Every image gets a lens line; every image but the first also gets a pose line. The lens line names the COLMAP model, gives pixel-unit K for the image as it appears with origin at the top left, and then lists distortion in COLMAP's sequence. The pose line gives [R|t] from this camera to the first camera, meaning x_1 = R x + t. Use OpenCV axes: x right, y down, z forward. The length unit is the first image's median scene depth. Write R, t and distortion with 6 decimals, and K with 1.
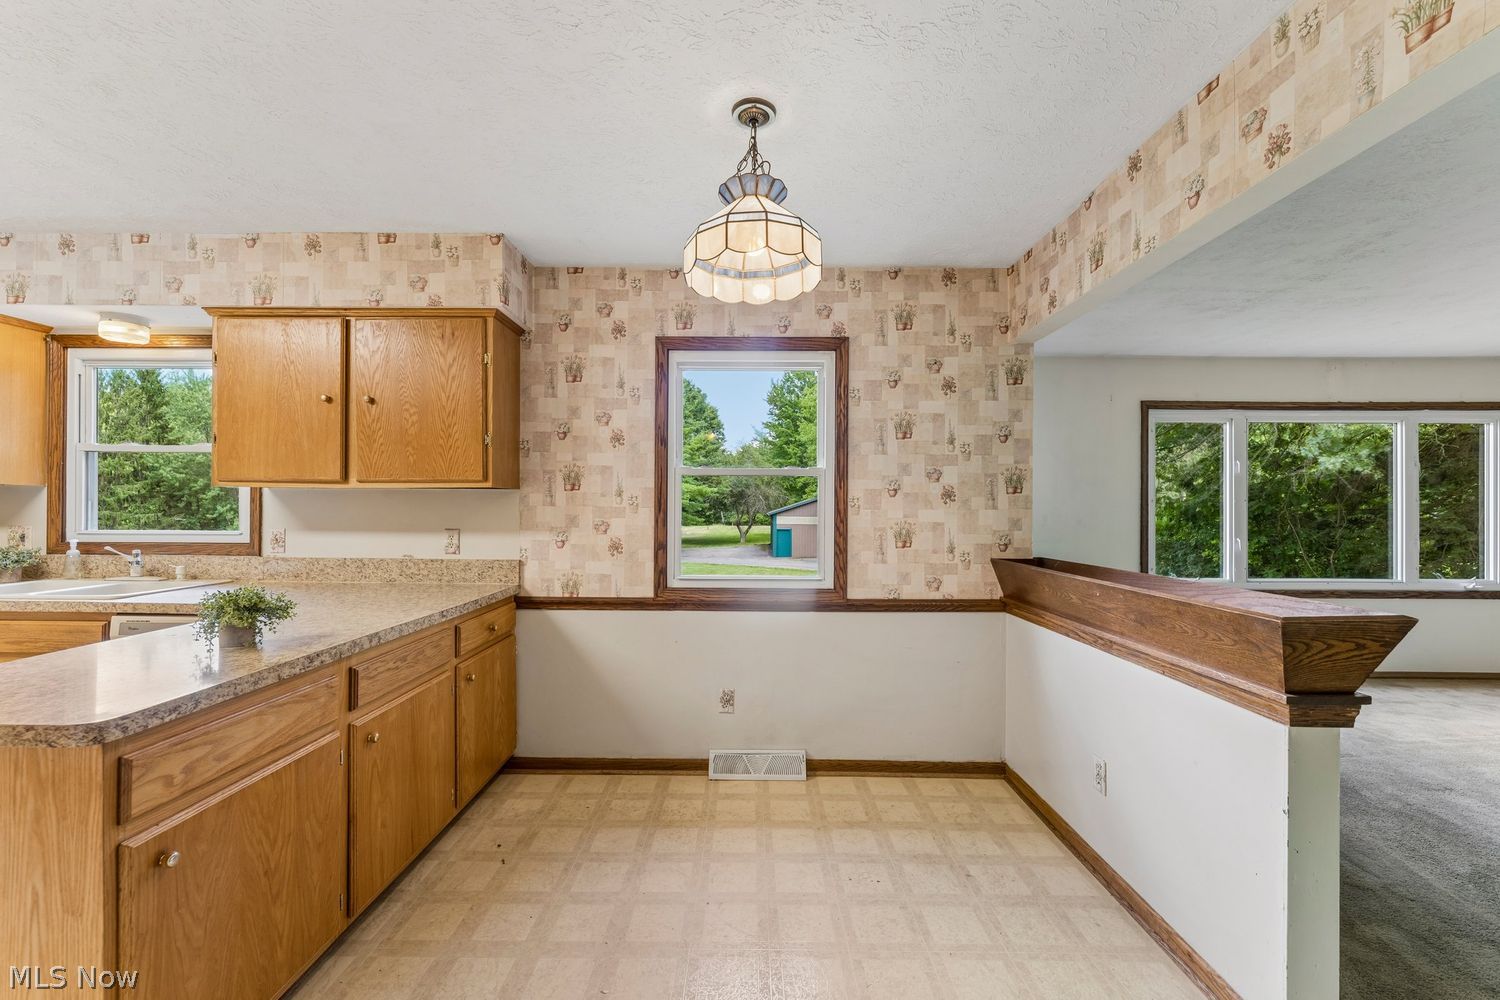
lens RADIAL K [[598.8, 0, 743.9], [0, 598.8, 504.1], [0, 0, 1]] dist [-0.002539, 0.000166]
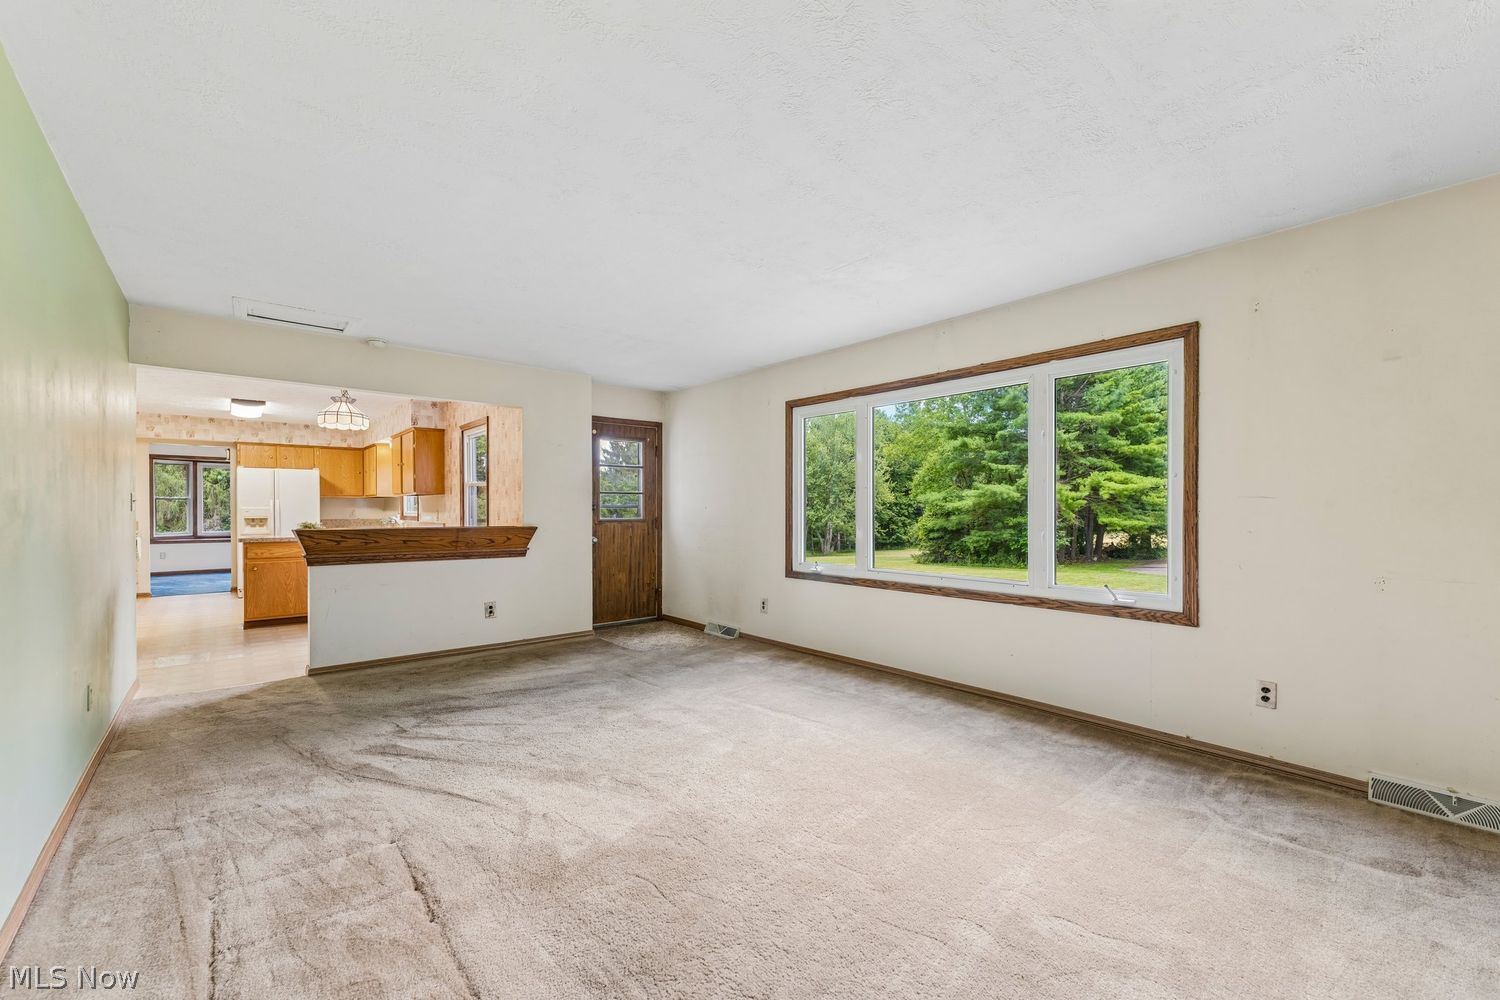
lens RADIAL K [[604.8, 0, 740.4], [0, 604.8, 512.5], [0, 0, 1]] dist [0.000876, 0.000117]
pose [[0.652276, -0.000984, -0.757980, 2.497152], [0.006454, 0.999970, 0.004257, 0.049250], [0.757954, -0.007669, 0.652263, 0.336341]]
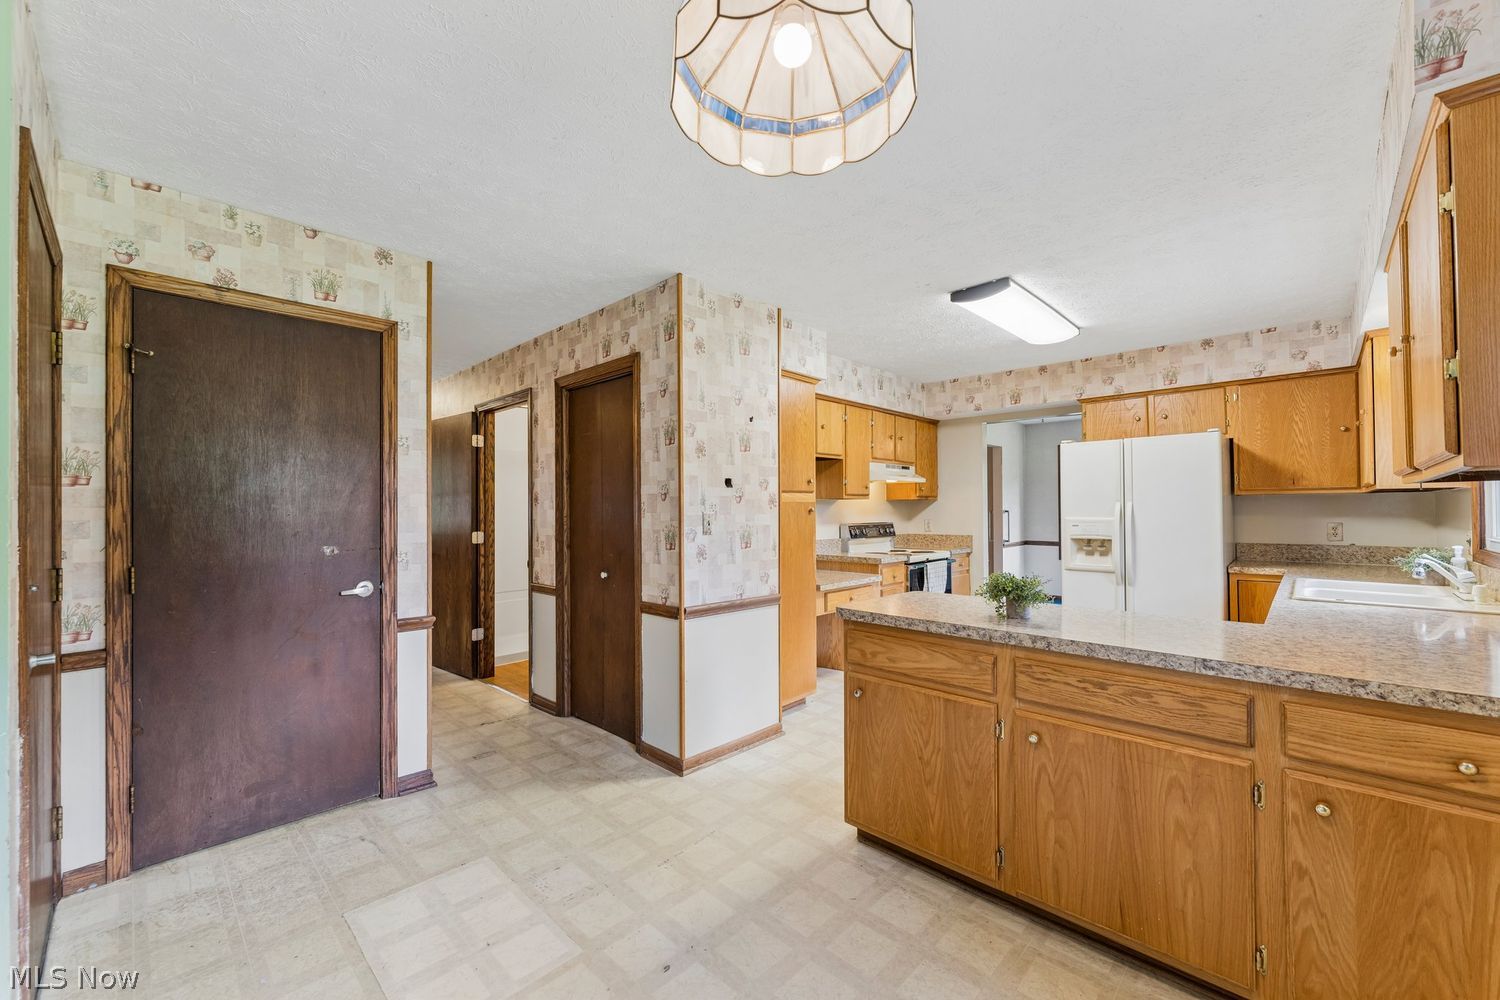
lens RADIAL K [[598.8, 0, 743.9], [0, 598.8, 504.1], [0, 0, 1]] dist [-0.002539, 0.000166]
pose [[-0.690220, -0.010218, -0.723528, 0.303897], [0.003109, 0.999849, -0.017086, 0.007685], [0.723593, -0.014042, -0.690084, 0.903885]]
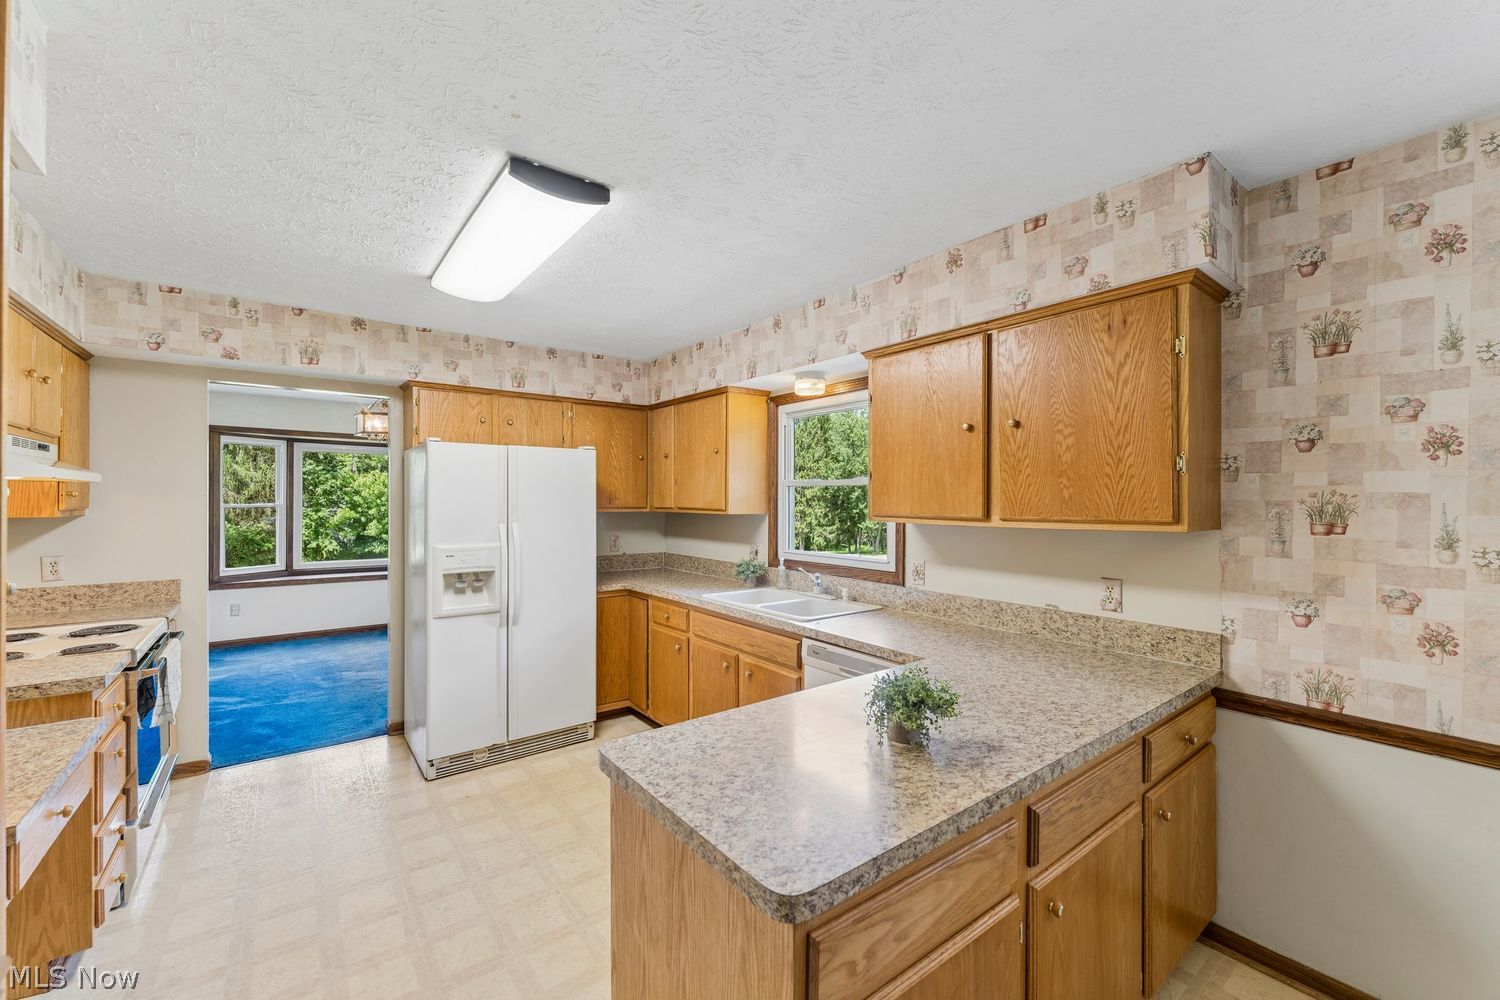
lens RADIAL K [[598.8, 0, 743.9], [0, 598.8, 504.1], [0, 0, 1]] dist [-0.002539, 0.000166]
pose [[0.611550, 0.001126, -0.791205, -0.191262], [0.002191, 0.999993, 0.003117, -0.063897], [0.791203, -0.003639, 0.611543, 0.182624]]
